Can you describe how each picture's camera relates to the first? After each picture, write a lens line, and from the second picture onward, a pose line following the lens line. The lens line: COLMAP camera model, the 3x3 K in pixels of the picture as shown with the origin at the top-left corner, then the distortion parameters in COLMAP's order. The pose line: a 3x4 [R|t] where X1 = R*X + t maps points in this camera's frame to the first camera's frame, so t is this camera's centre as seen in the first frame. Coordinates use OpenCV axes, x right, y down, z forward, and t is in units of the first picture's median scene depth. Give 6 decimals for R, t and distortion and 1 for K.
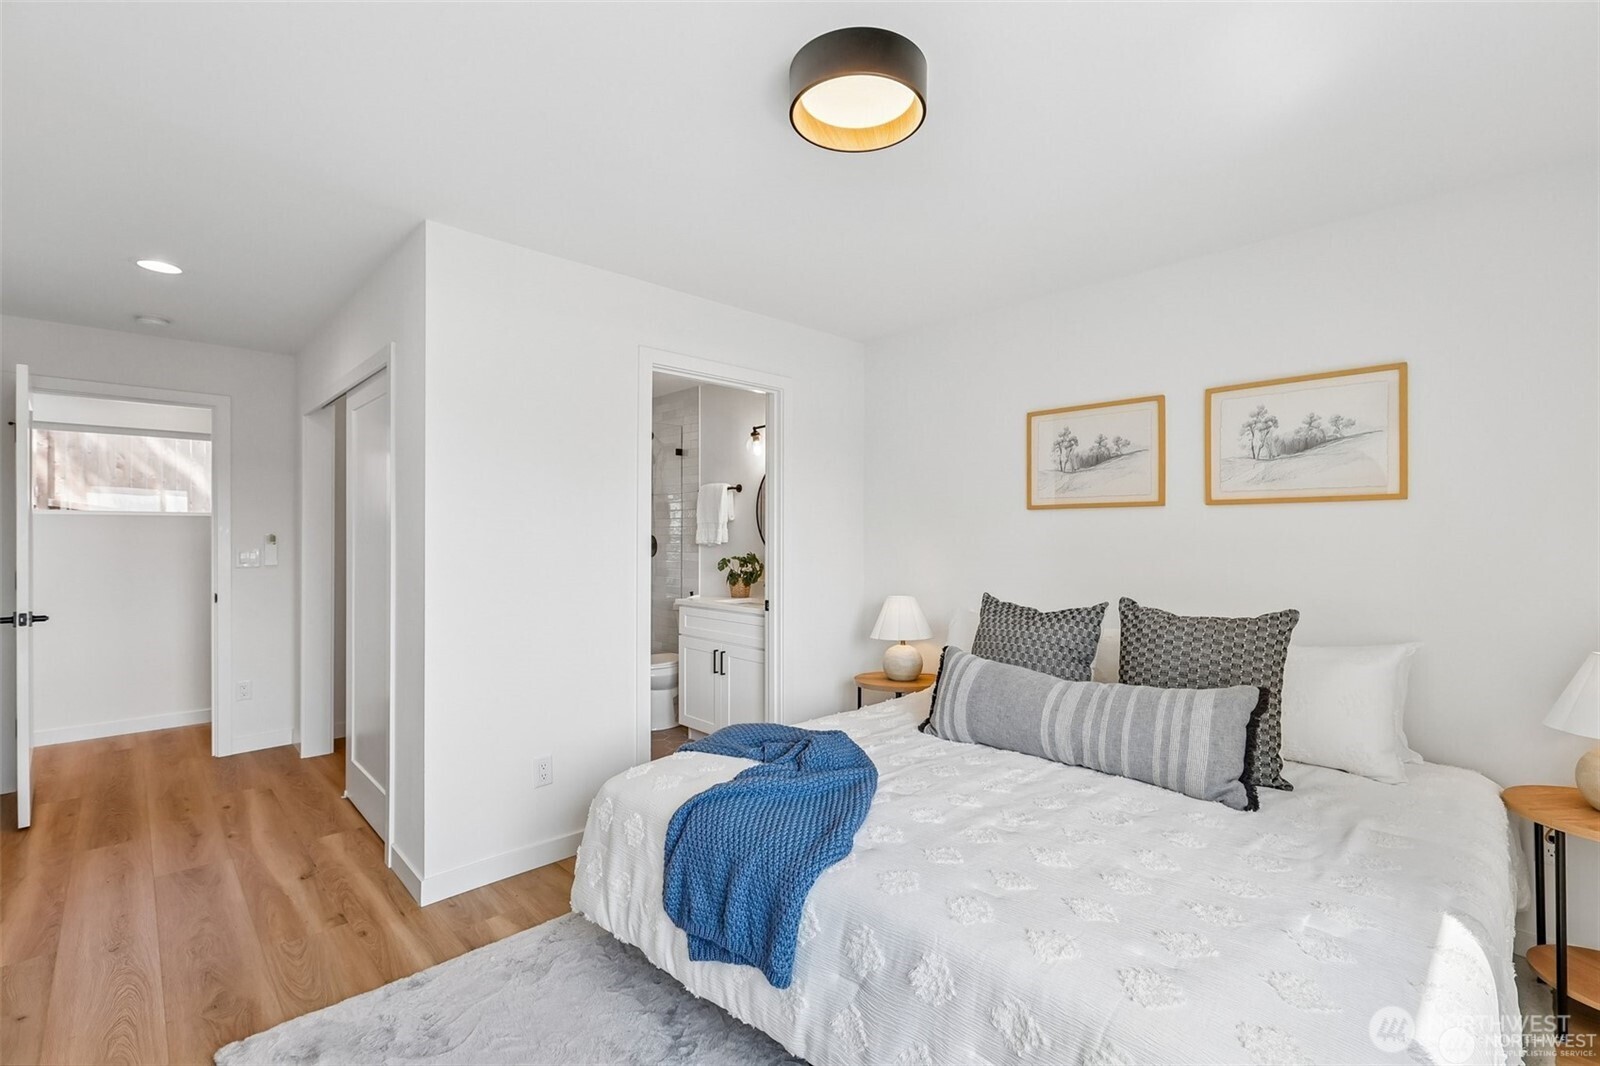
lens RADIAL K [[713.8, 0, 805.9], [0, 713.8, 529.2], [0, 0, 1]] dist [-0.002292, 0.000990]
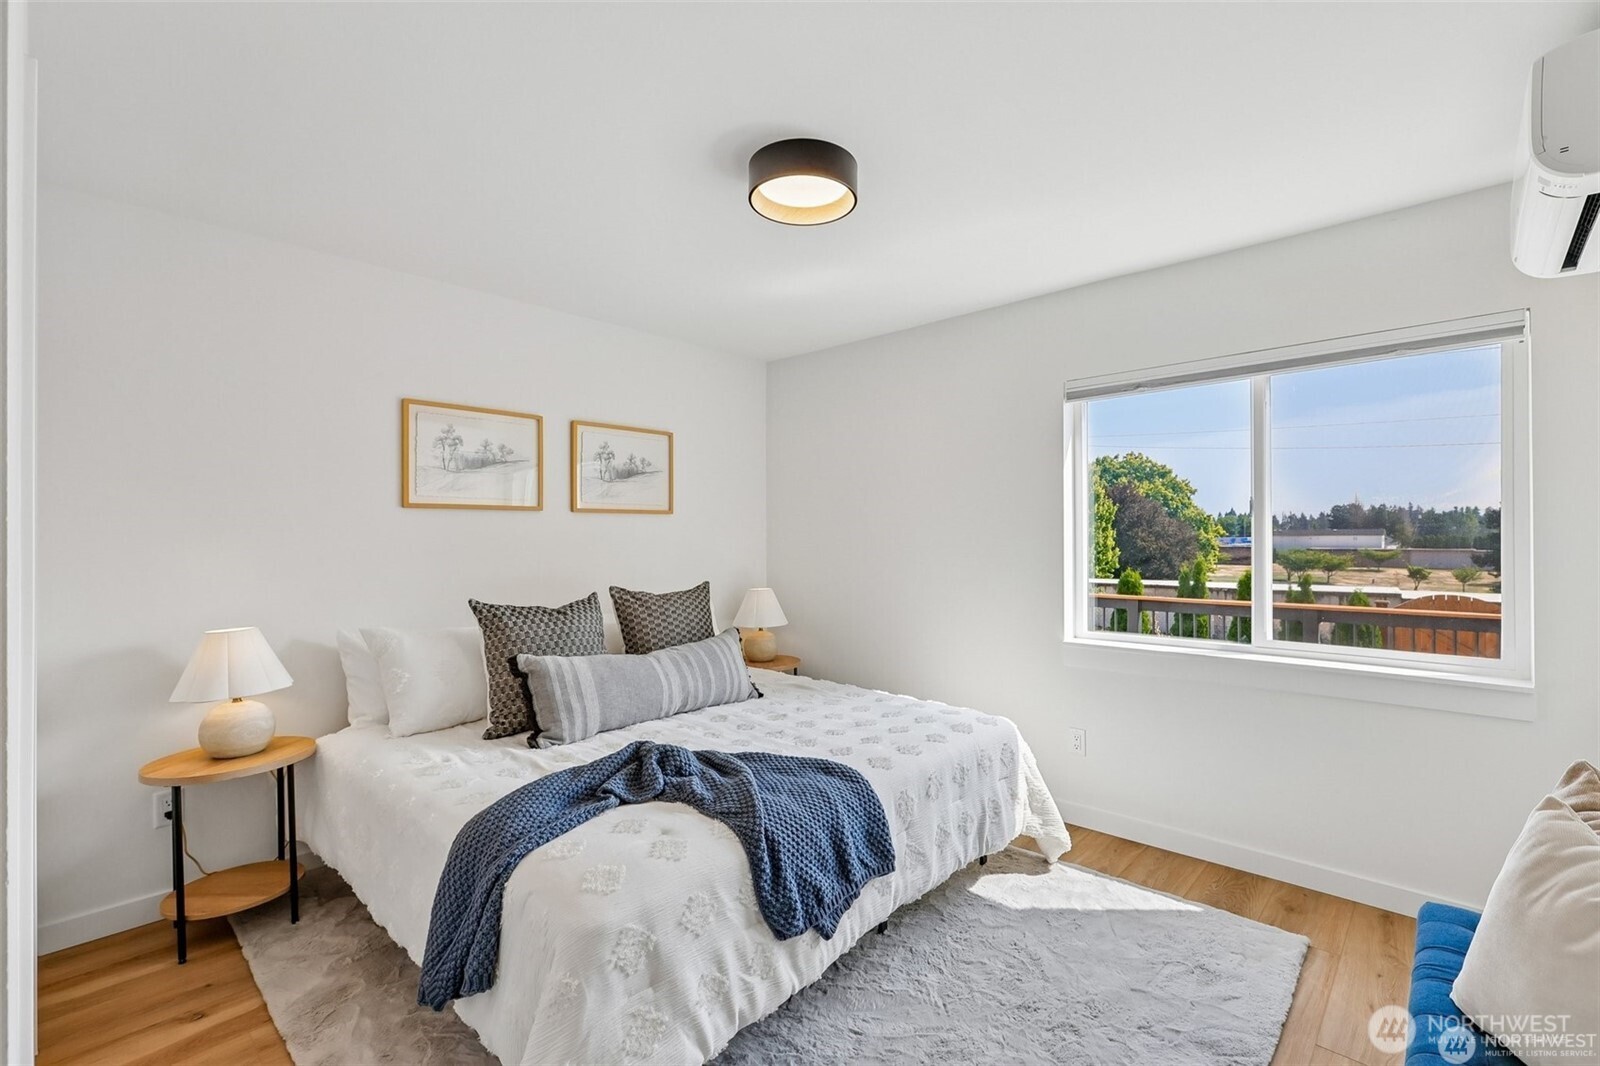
lens RADIAL K [[713.8, 0, 812.1], [0, 713.8, 535.2], [0, 0, 1]] dist [-0.002292, 0.000990]
pose [[-0.066125, 0.002364, 0.997809, -0.541418], [-0.001812, 0.999995, -0.002489, 0.007064], [-0.997810, -0.001972, -0.066120, 0.494366]]
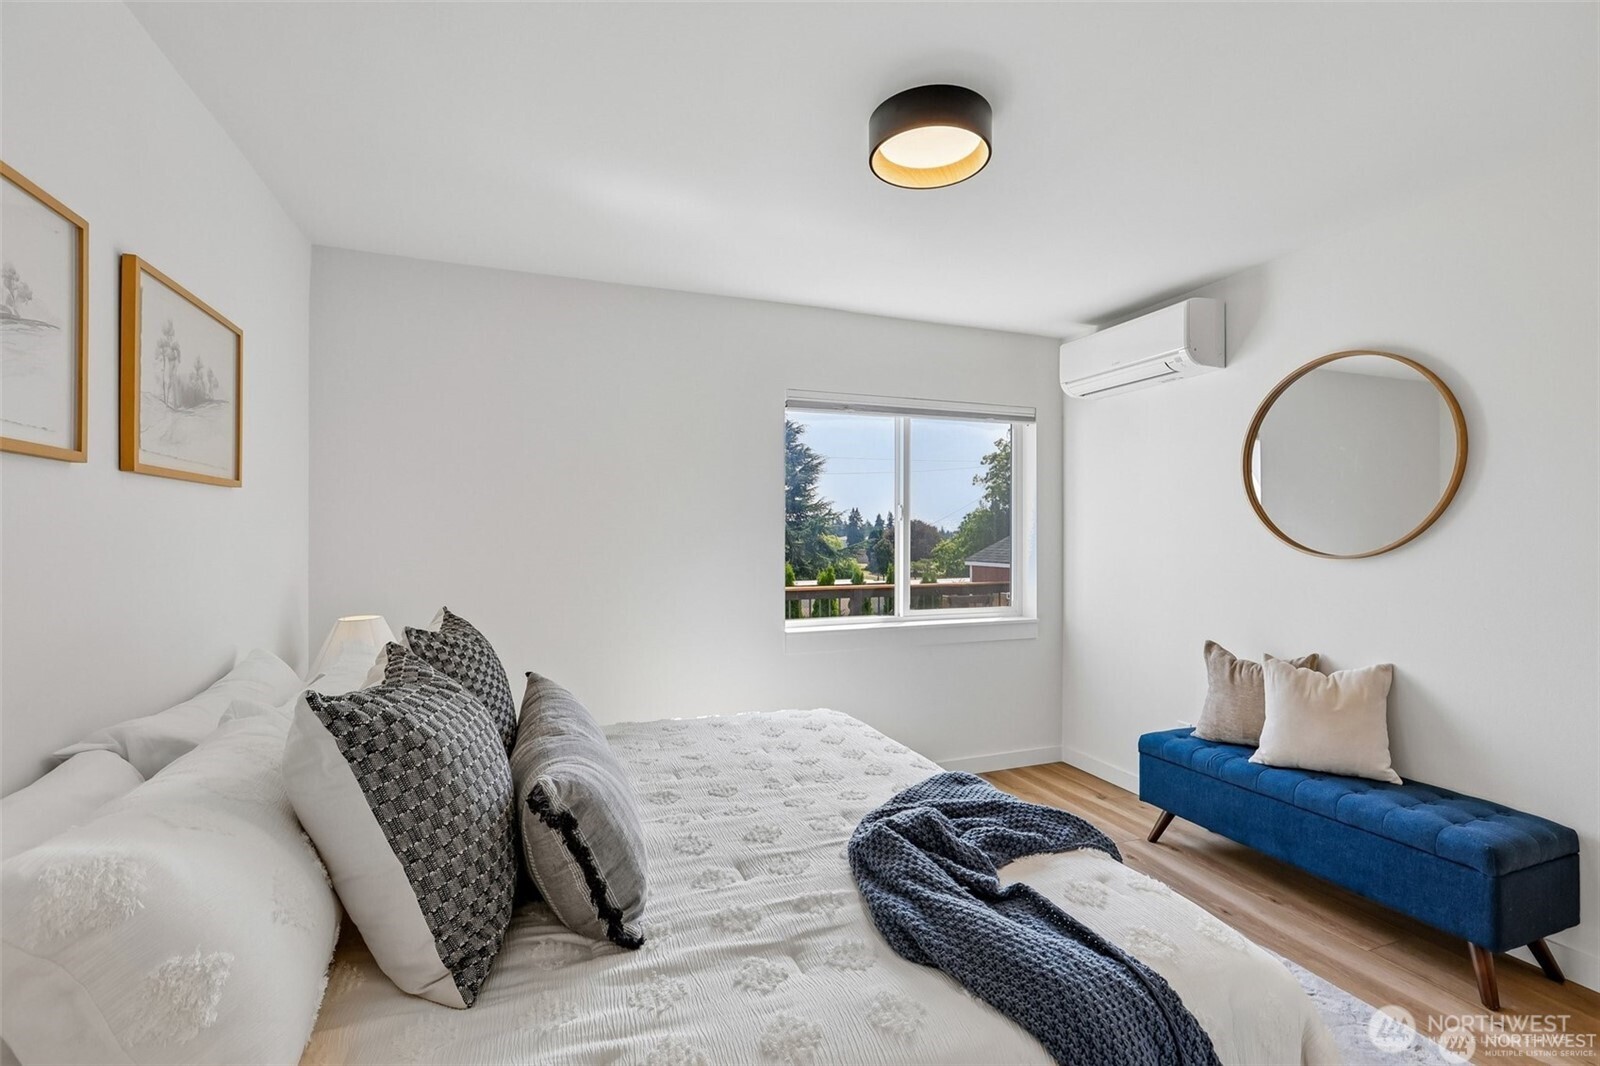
lens RADIAL K [[713.8, 0, 805.6], [0, 713.8, 537.0], [0, 0, 1]] dist [-0.002292, 0.000990]
pose [[-0.921989, -0.003071, 0.387203, -0.083926], [-0.004300, 0.999988, -0.002308, 0.011109], [-0.387192, -0.003793, -0.921991, 0.969184]]
